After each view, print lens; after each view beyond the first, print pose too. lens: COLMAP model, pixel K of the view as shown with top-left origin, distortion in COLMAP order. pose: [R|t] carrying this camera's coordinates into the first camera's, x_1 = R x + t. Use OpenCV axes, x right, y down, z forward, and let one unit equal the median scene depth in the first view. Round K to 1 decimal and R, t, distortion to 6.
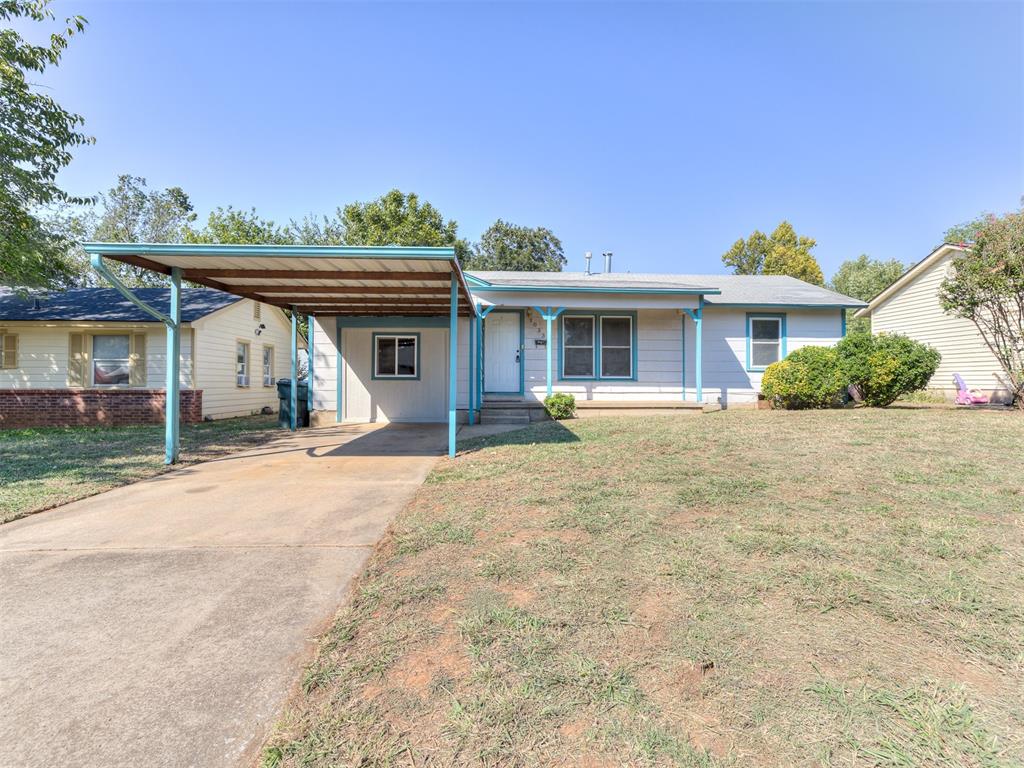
lens RADIAL K [[481.6, 0, 518.2], [0, 481.6, 380.0], [0, 0, 1]] dist [-0.013352, 0.000105]
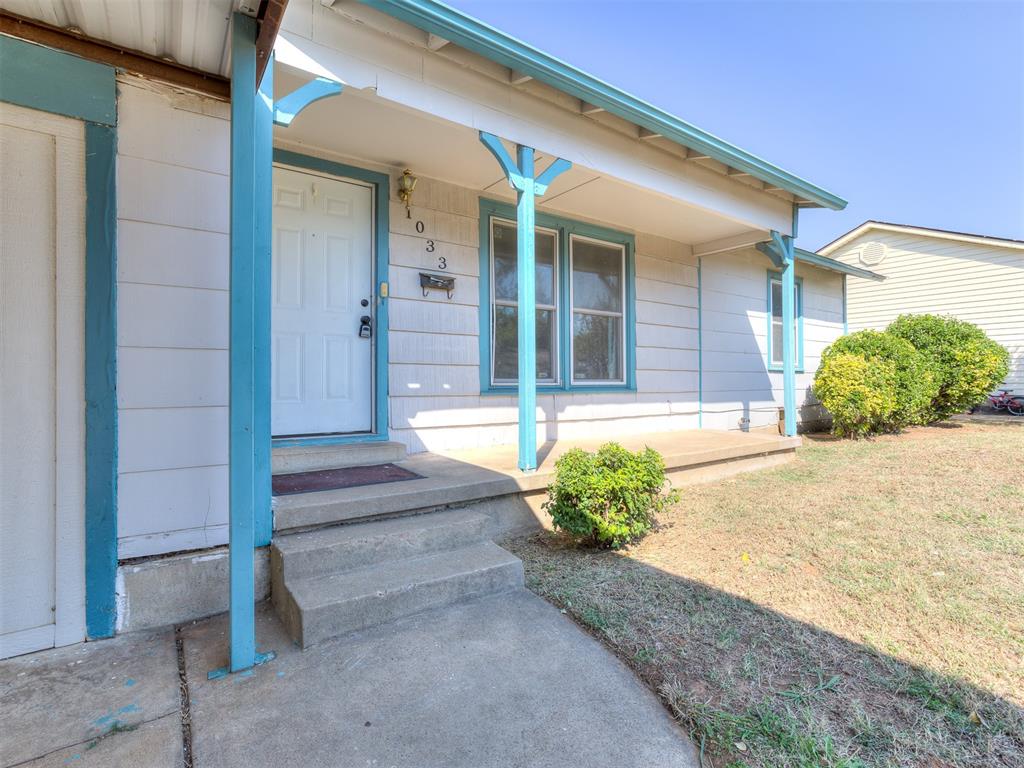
lens RADIAL K [[501.9, 0, 530.9], [0, 501.9, 381.2], [0, 0, 1]] dist [-0.003169, -0.000051]
pose [[0.837778, -0.003657, 0.545999, -0.091860], [0.002825, 0.999993, 0.002364, -0.008638], [-0.546004, -0.000438, 0.837783, 0.664809]]
